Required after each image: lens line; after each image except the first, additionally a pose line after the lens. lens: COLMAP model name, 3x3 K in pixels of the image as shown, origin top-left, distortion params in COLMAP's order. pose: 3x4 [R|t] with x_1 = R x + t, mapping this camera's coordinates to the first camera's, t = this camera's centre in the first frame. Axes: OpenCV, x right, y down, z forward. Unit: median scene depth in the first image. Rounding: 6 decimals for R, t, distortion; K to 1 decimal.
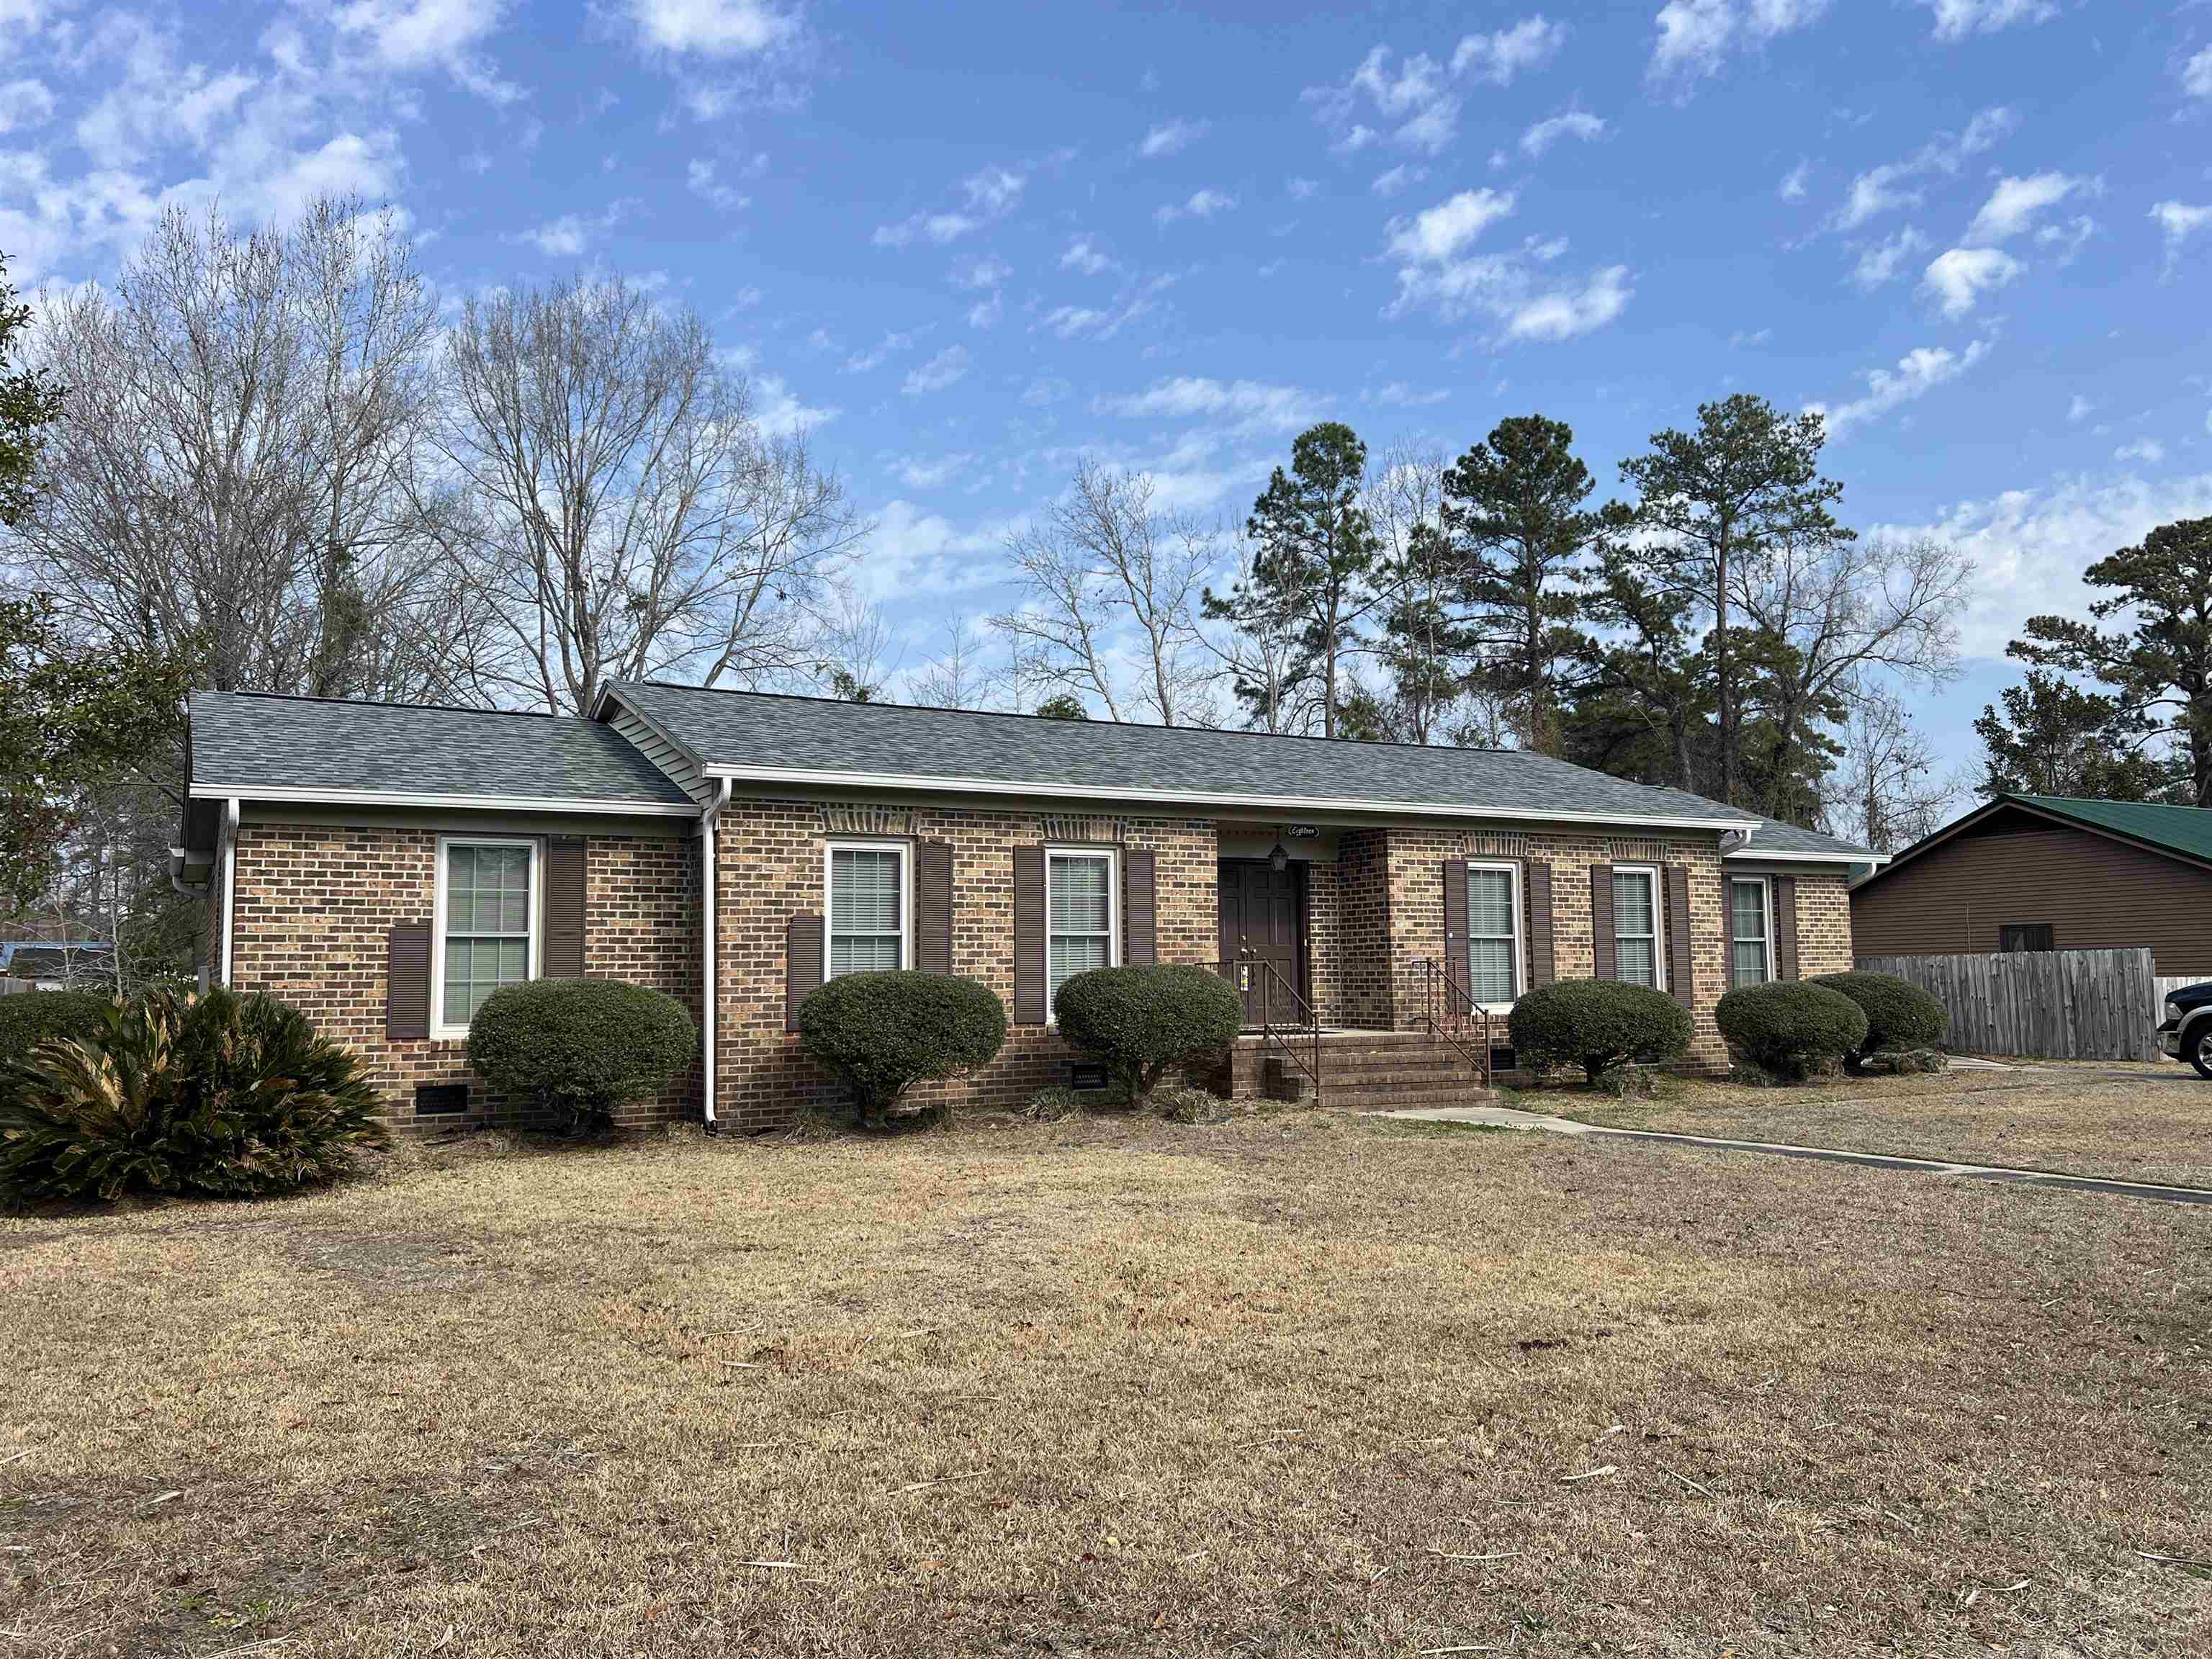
lens RADIAL K [[1646.0, 0, 1106.0], [0, 1646.0, 829.5], [0, 0, 1]] dist [0.046953, -0.000017]
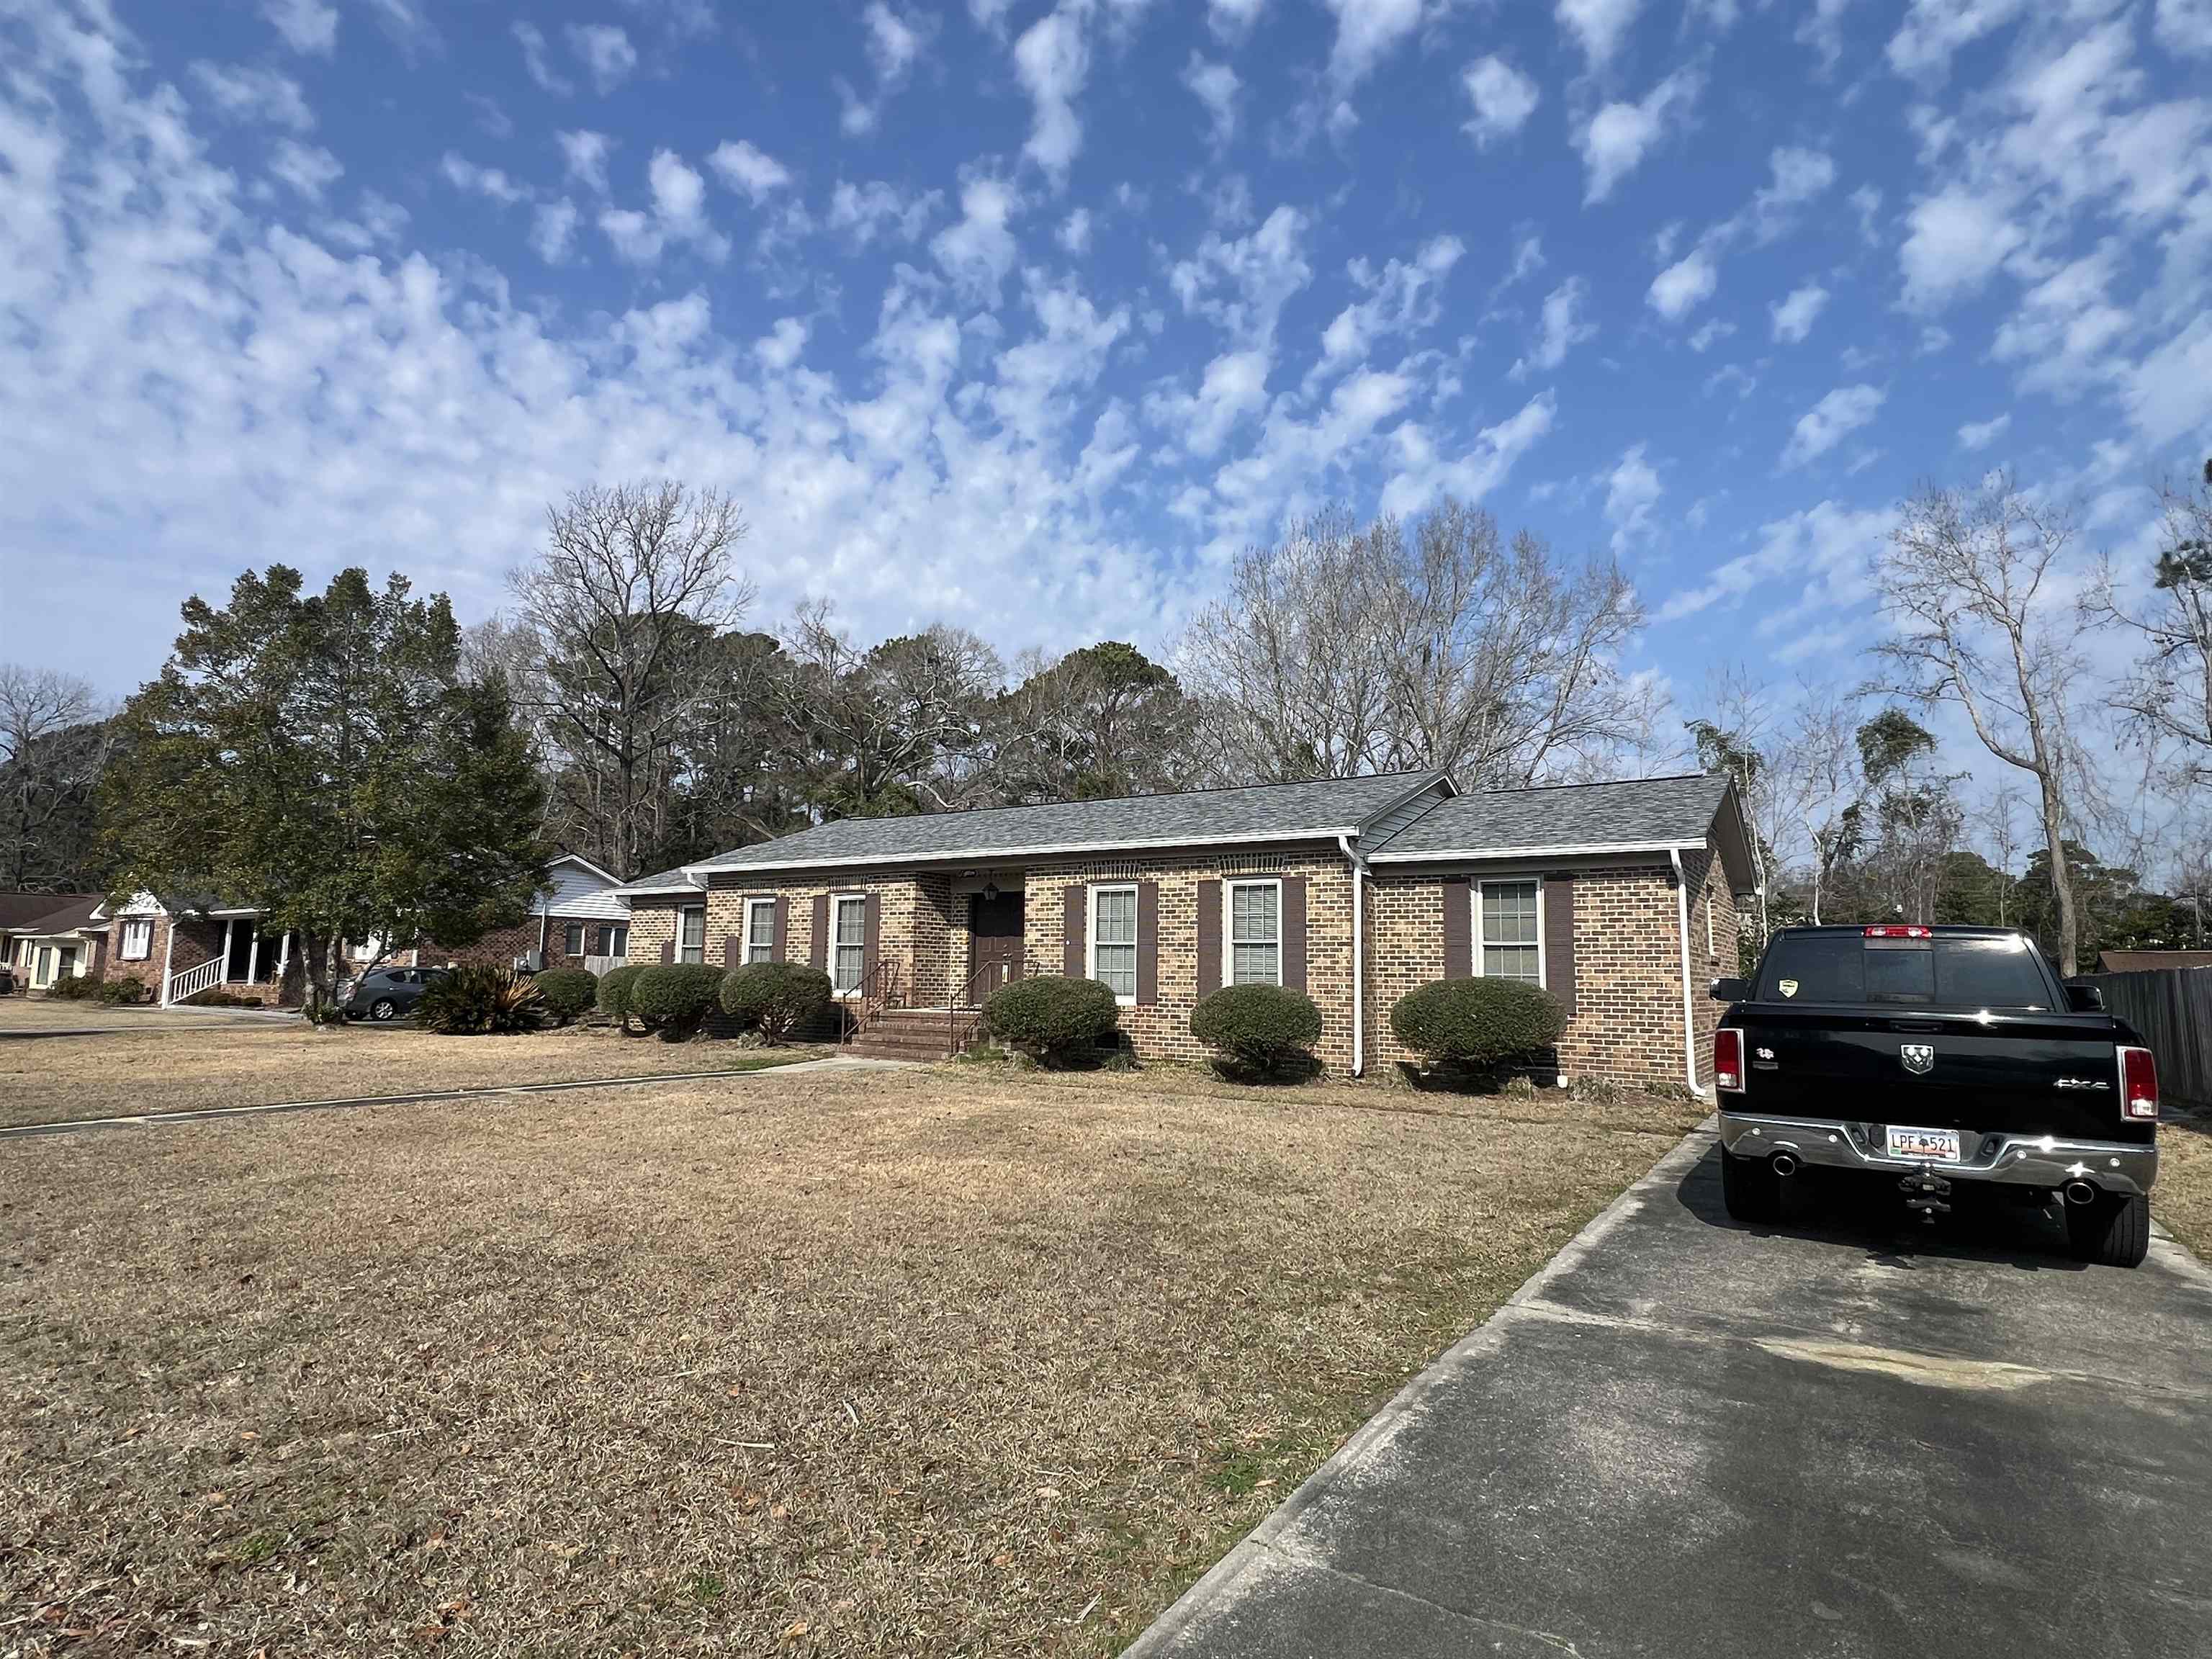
lens RADIAL K [[1171.4, 0, 1106.0], [0, 1171.4, 829.5], [0, 0, 1]] dist [-0.000525, -0.001403]
pose [[0.466581, -0.093379, -0.879536, 1.068111], [0.061871, 0.995421, -0.072860, 0.044425], [0.882312, -0.020423, 0.470222, 0.593421]]
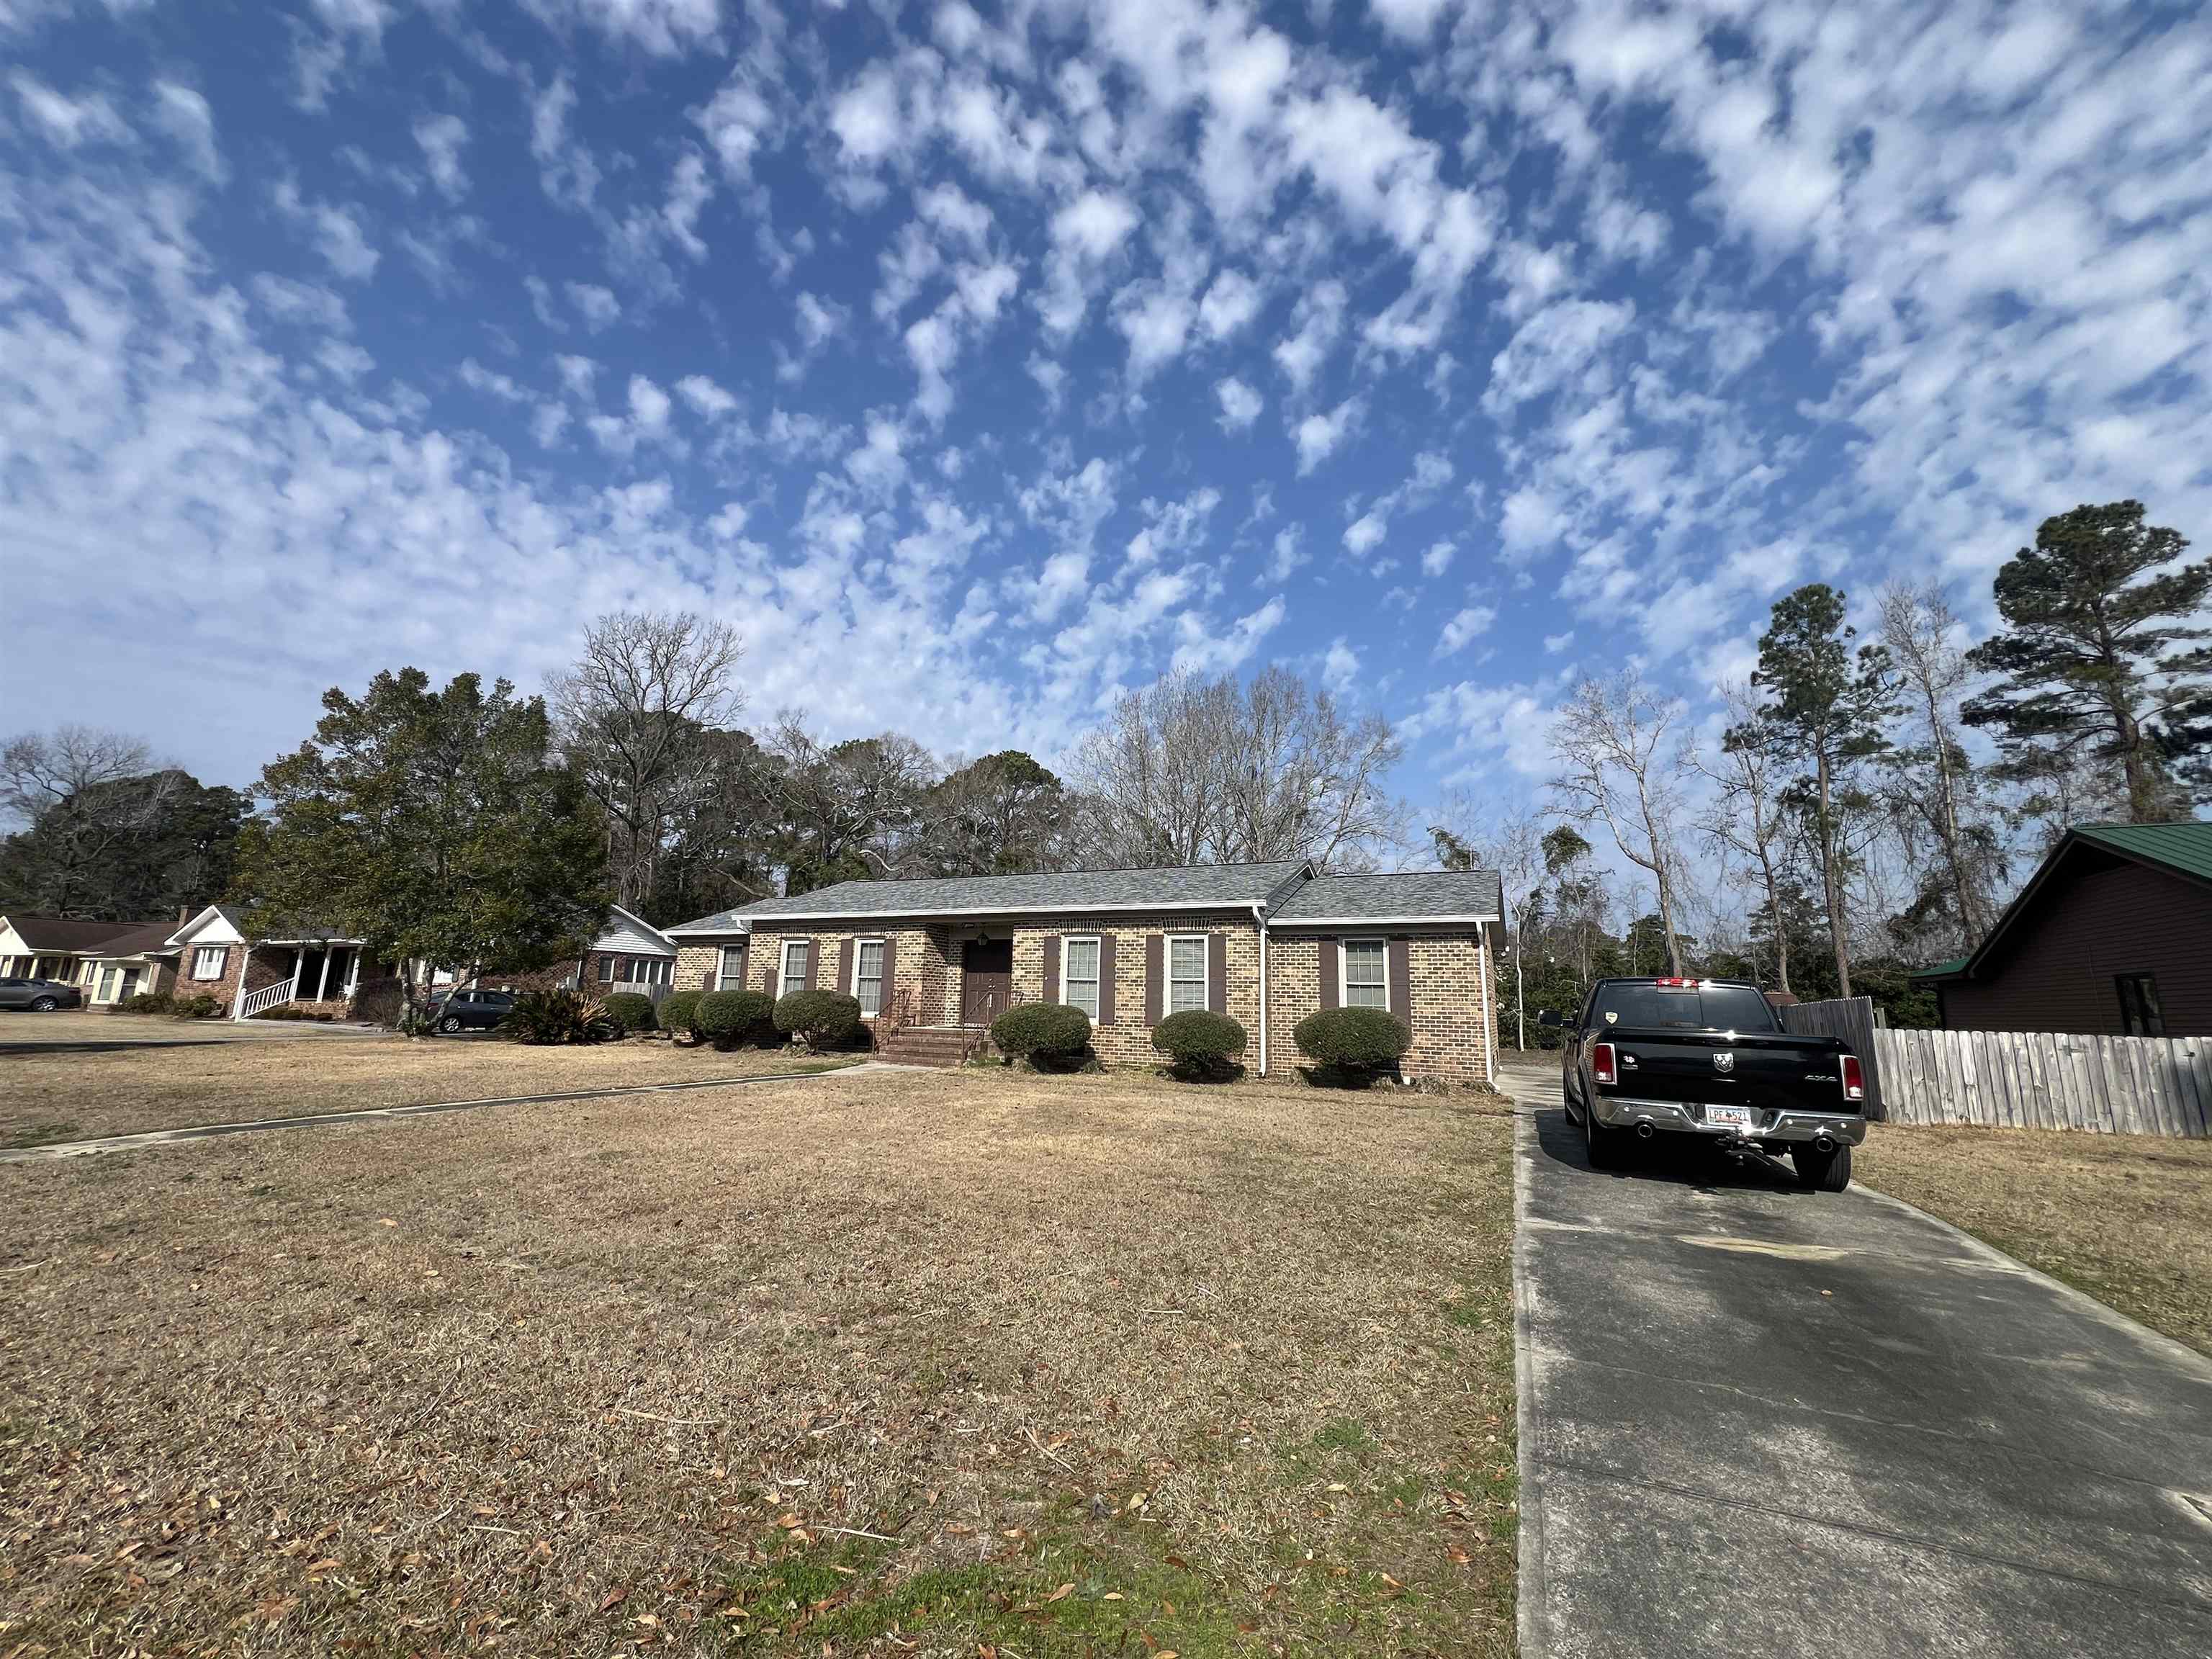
lens RADIAL K [[879.1, 0, 1106.0], [0, 879.1, 829.5], [0, 0, 1]] dist [-0.001364, -0.000007]
pose [[0.584837, -0.134792, -0.799873, 1.051259], [0.044481, 0.989942, -0.134299, 0.035141], [0.809930, 0.042964, 0.584950, 0.487114]]
